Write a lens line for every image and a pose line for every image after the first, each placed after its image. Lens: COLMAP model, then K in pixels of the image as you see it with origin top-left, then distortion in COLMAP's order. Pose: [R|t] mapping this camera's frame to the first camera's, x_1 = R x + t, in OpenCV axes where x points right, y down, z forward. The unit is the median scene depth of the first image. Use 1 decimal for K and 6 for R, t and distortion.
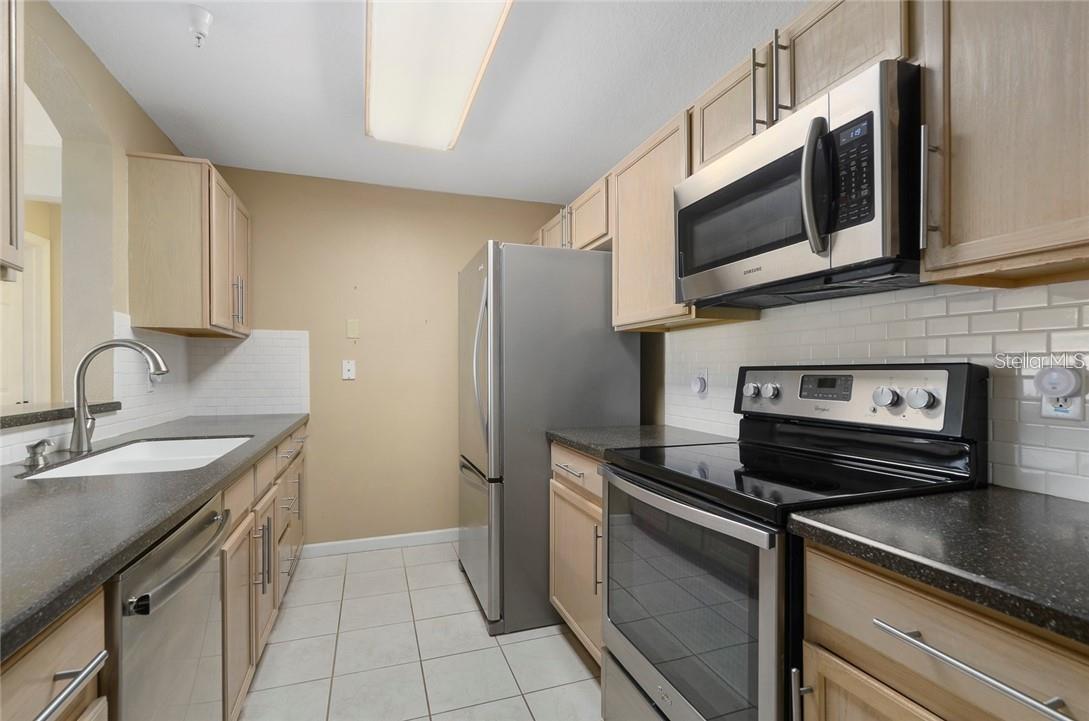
lens RADIAL K [[481.7, 0, 544.9], [0, 481.7, 366.9], [0, 0, 1]] dist [-0.002324, -0.000523]
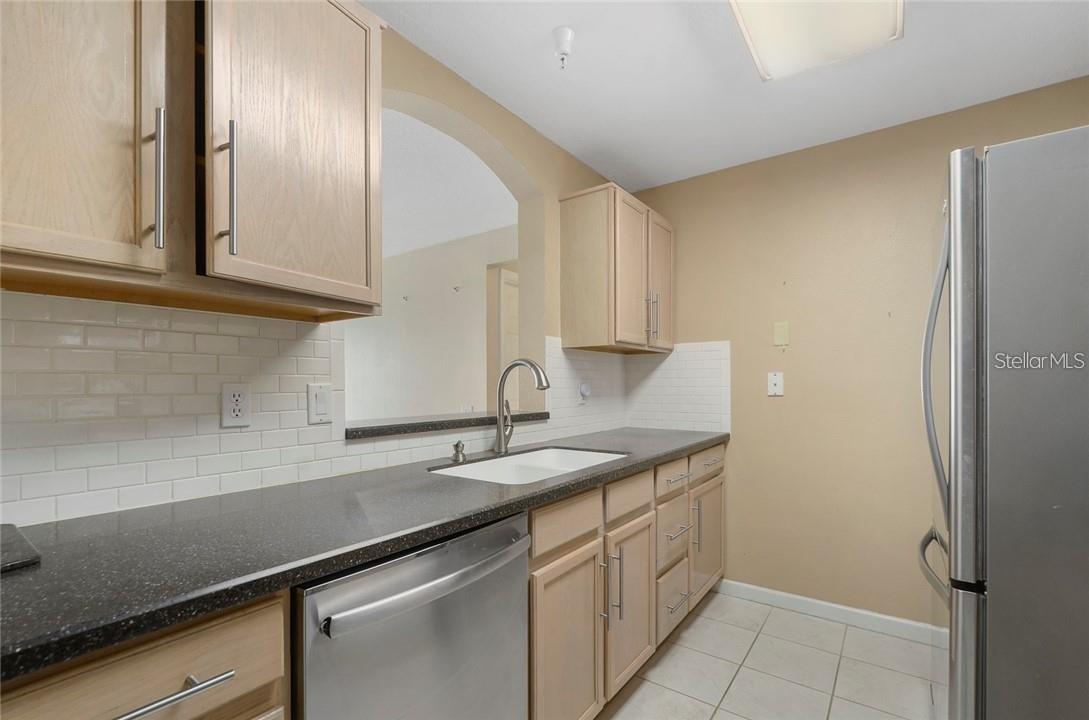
lens RADIAL K [[481.7, 0, 557.1], [0, 481.7, 385.9], [0, 0, 1]] dist [-0.002324, -0.000523]
pose [[0.561260, 0.000263, -0.827640, 0.099352], [0.009211, 0.999936, 0.006564, 0.000540], [0.827588, -0.011307, 0.561222, 0.348054]]
